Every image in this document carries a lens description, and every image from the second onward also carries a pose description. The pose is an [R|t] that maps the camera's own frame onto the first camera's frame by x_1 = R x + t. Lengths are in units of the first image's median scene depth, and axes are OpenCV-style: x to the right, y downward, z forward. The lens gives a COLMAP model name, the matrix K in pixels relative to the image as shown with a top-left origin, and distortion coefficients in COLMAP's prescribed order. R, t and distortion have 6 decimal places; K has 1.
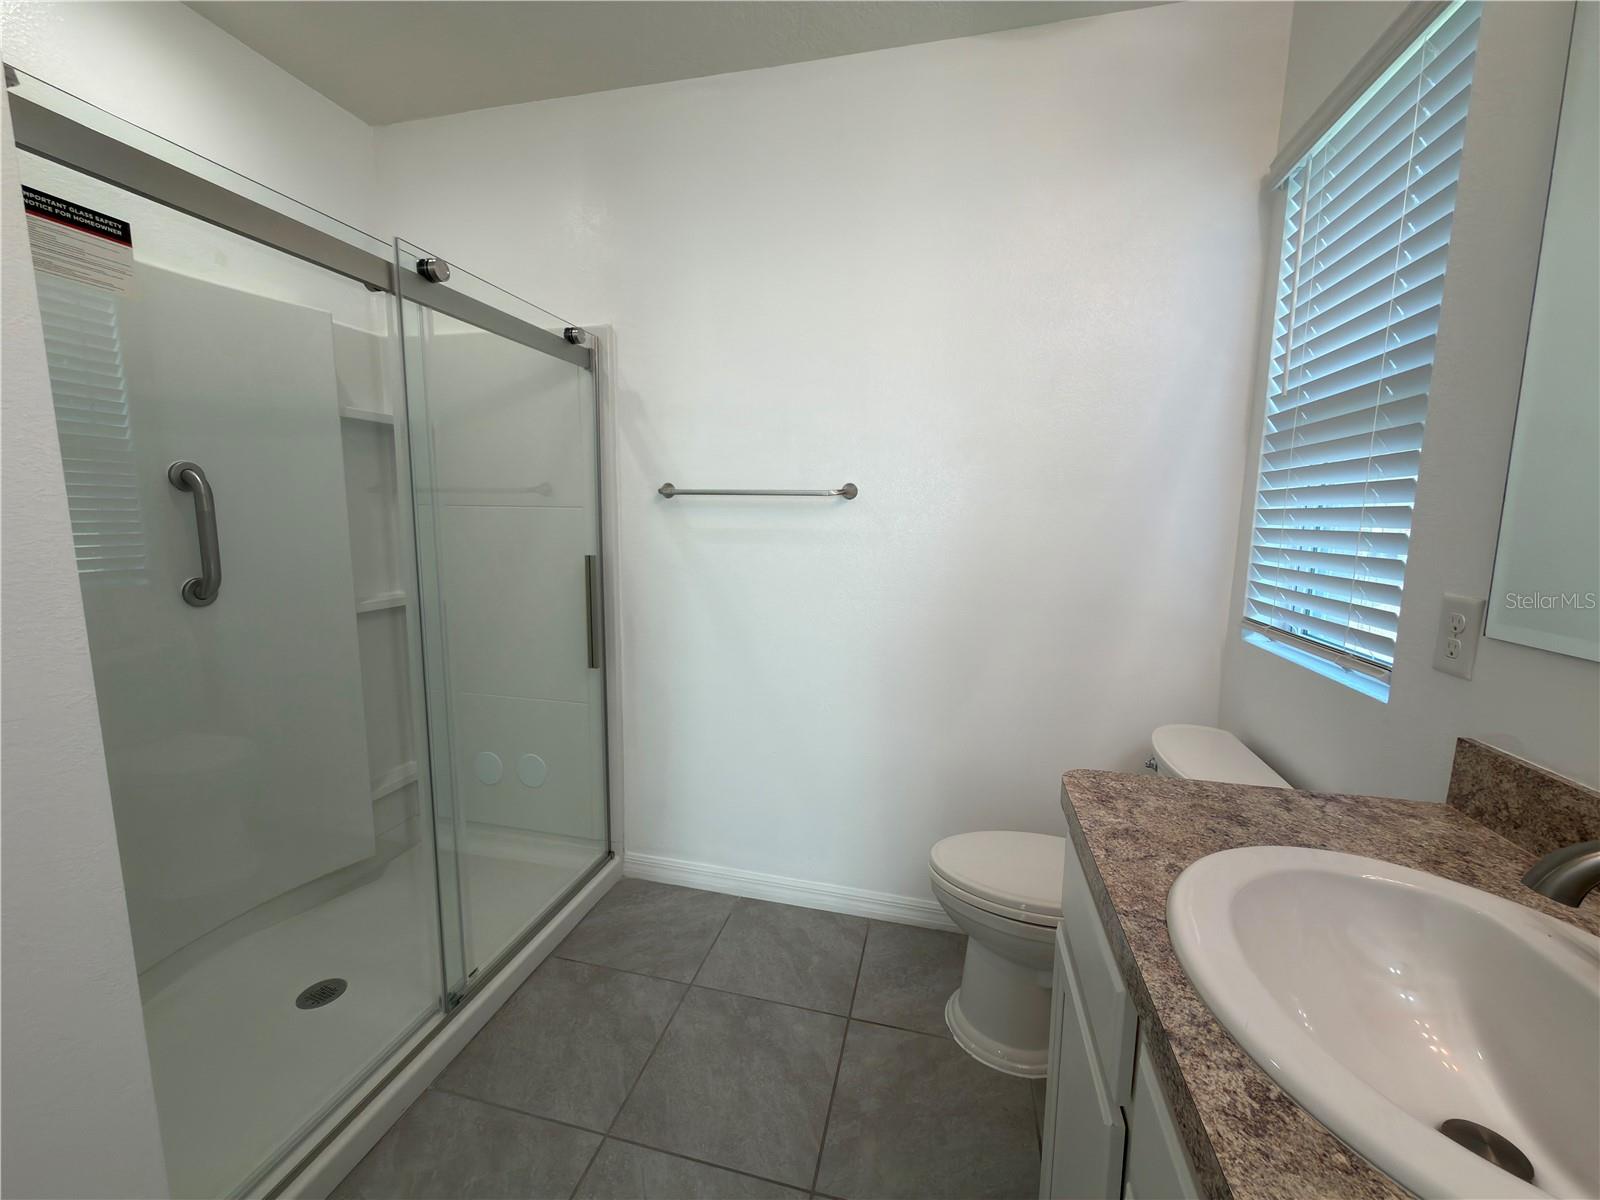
lens RADIAL K [[635.5, 0, 801.7], [0, 635.5, 598.3], [0, 0, 1]] dist [-0.000701, -0.000176]
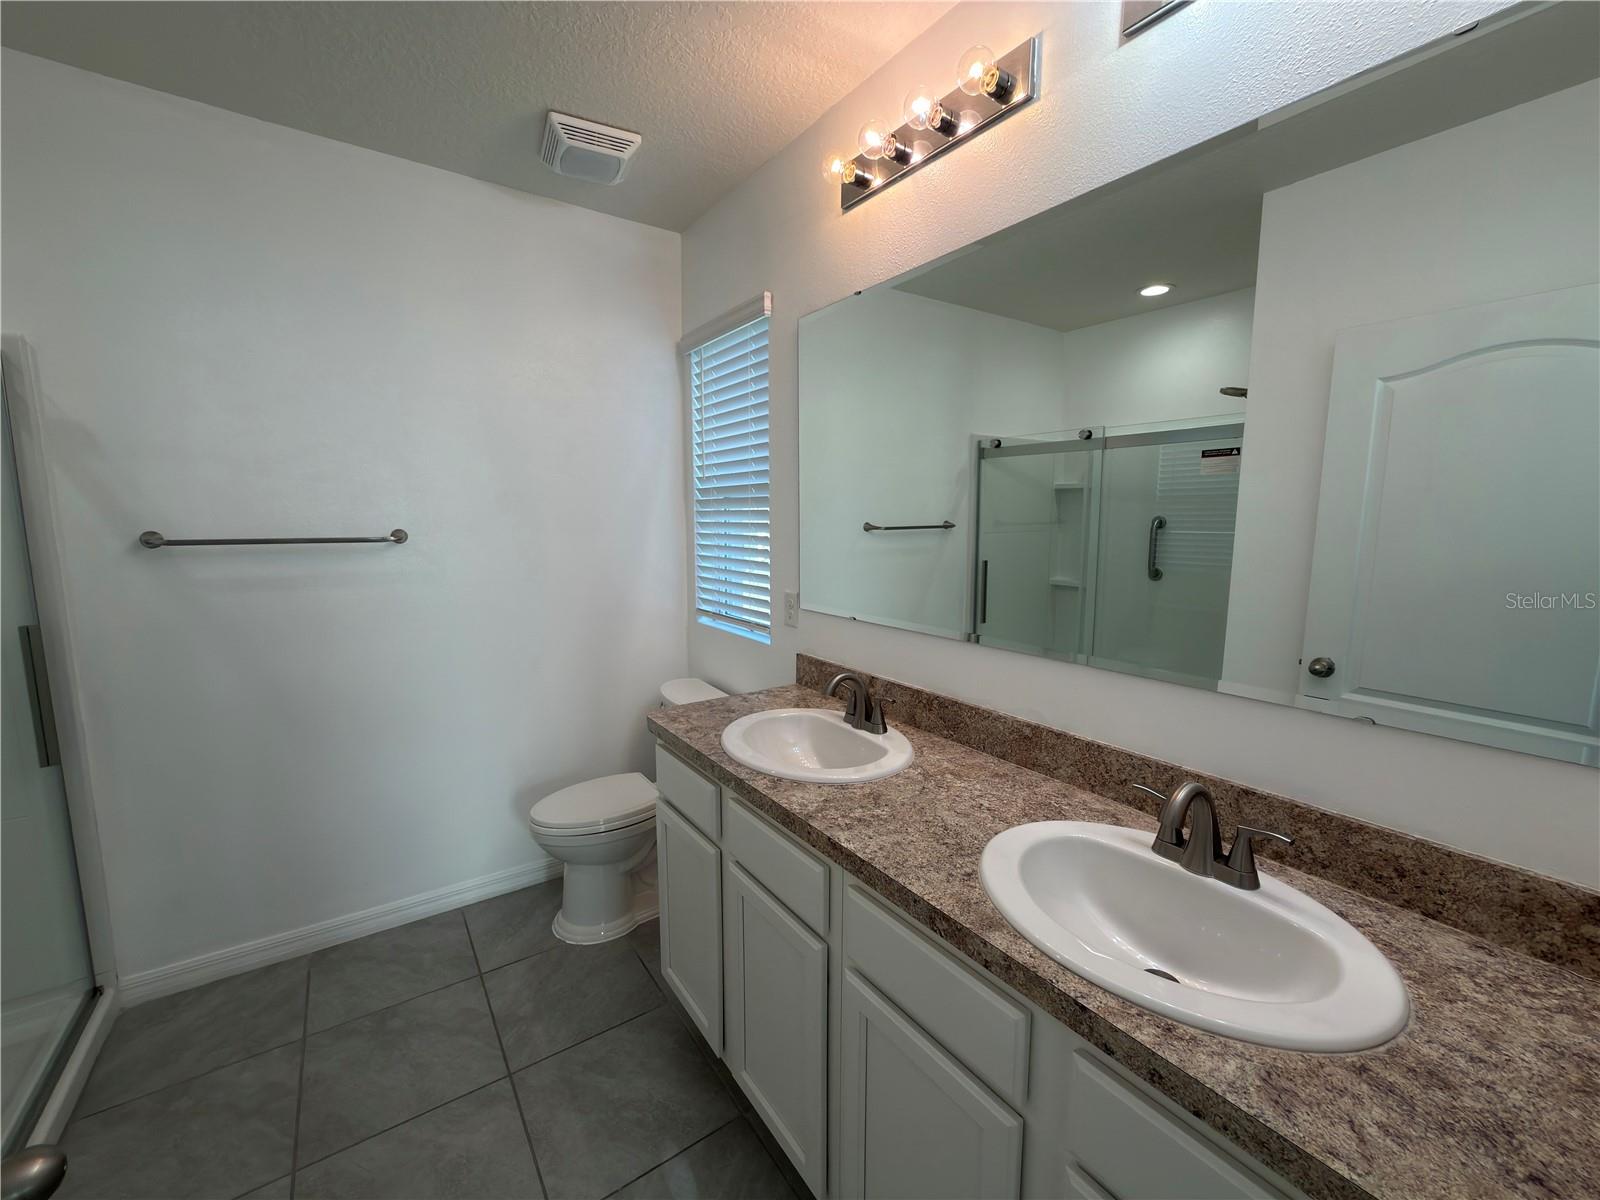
lens RADIAL K [[635.5, 0, 801.7], [0, 635.5, 598.3], [0, 0, 1]] dist [-0.000701, -0.000176]
pose [[0.654017, -0.107466, 0.748808, -0.423163], [0.104677, 0.993192, 0.051113, -0.060728], [-0.749203, 0.044954, 0.660814, -0.350192]]
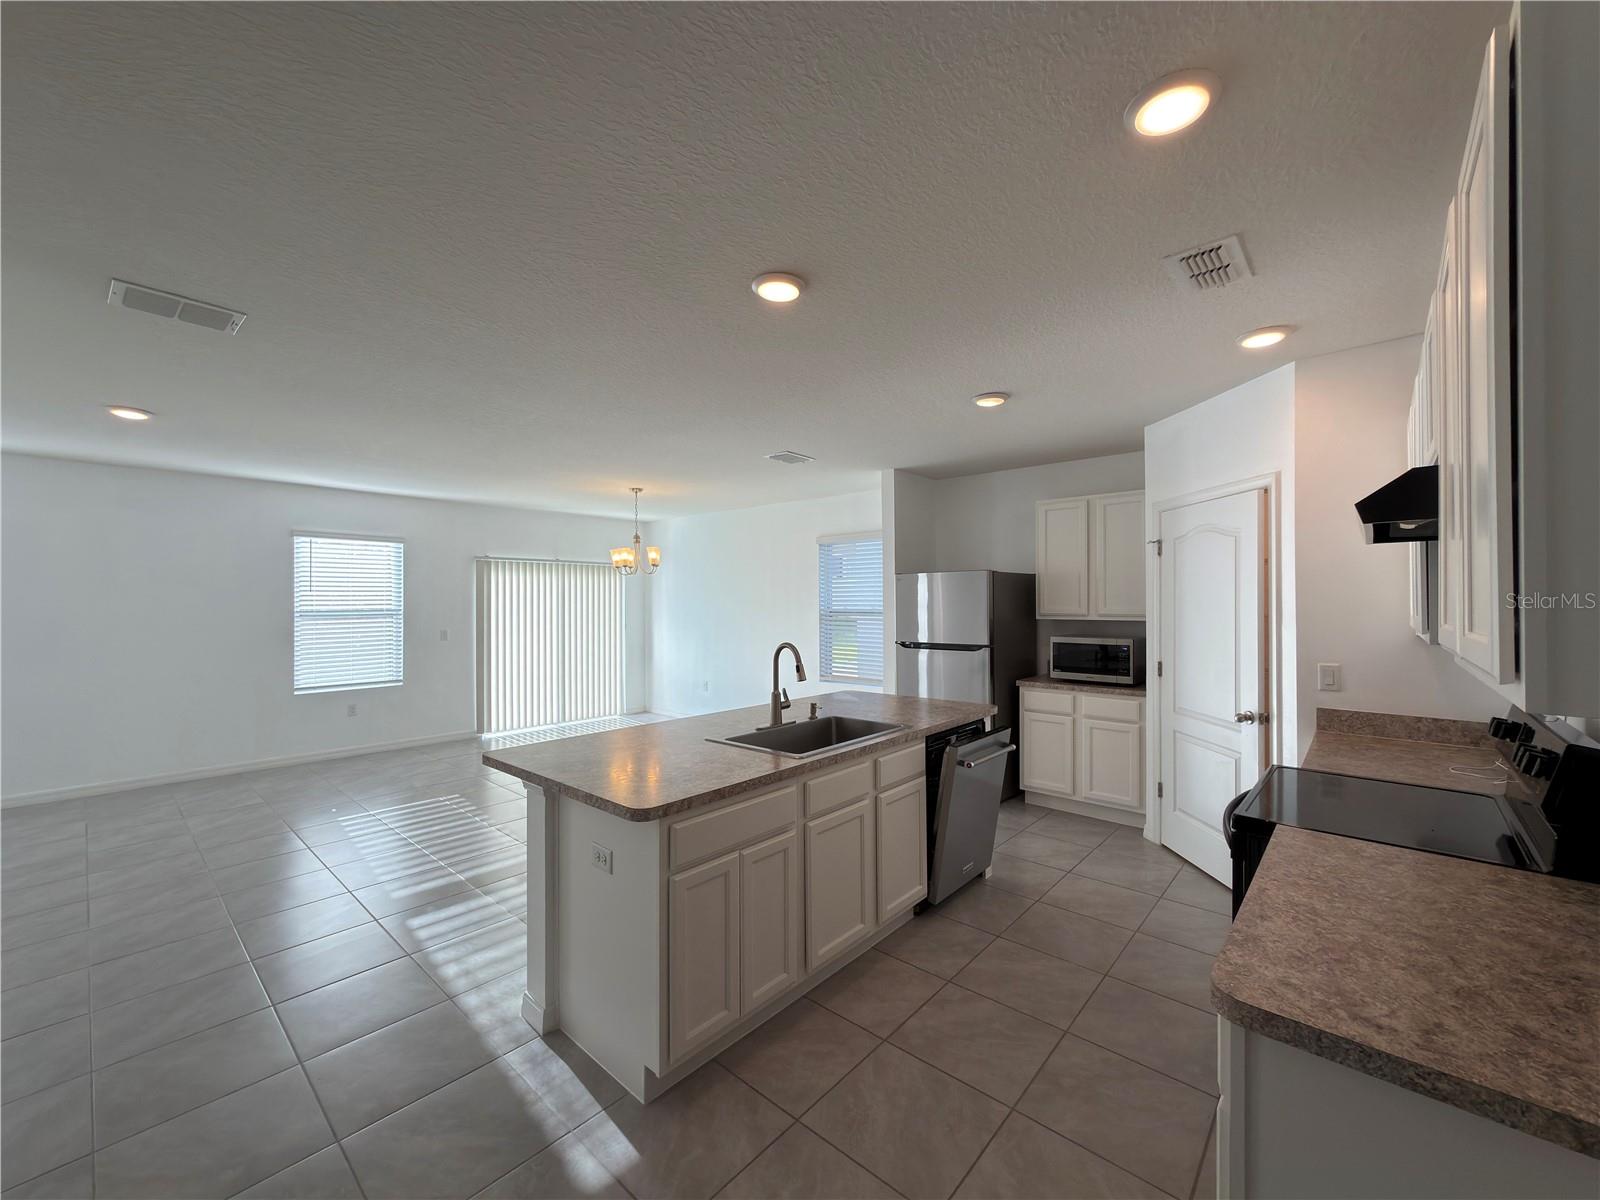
lens RADIAL K [[635.5, 0, 801.7], [0, 635.5, 598.3], [0, 0, 1]] dist [-0.000701, -0.000176]
pose [[-0.881685, -0.012305, 0.471678, 0.767582], [0.048406, 0.992027, 0.116362, -0.301568], [-0.469348, 0.125427, -0.874060, 1.447259]]
